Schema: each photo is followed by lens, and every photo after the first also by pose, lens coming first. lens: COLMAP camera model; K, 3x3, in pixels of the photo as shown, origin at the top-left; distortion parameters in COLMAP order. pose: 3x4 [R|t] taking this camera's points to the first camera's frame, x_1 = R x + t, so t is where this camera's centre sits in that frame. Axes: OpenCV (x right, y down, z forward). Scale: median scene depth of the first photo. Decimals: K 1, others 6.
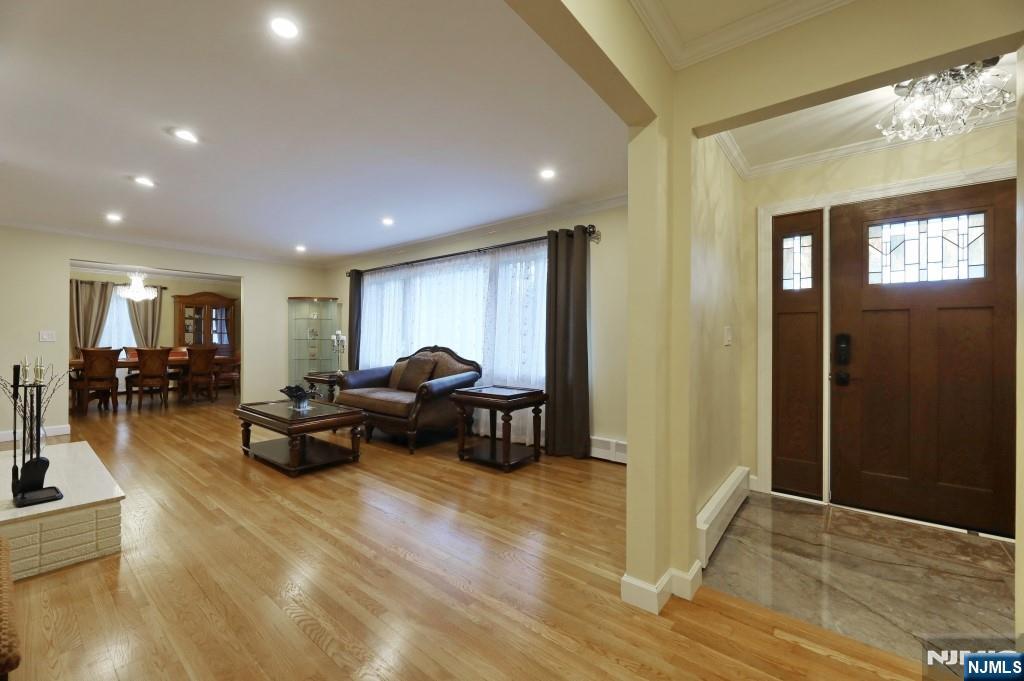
lens RADIAL K [[421.2, 0, 508.9], [0, 421.2, 339.3], [0, 0, 1]] dist [-0.003751, 0.000045]
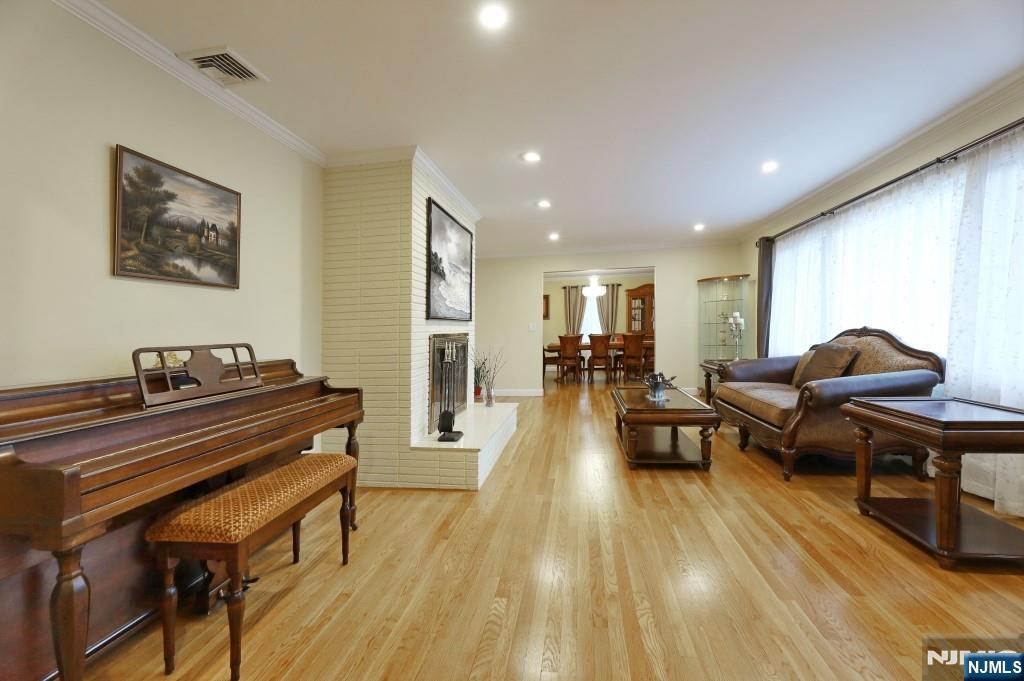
lens RADIAL K [[421.2, 0, 509.3], [0, 421.2, 331.1], [0, 0, 1]] dist [-0.003751, 0.000045]
pose [[0.500009, -0.016178, -0.865869, 0.119009], [0.032624, 0.999468, 0.000165, 0.002786], [0.865406, -0.028331, 0.500270, 0.185122]]
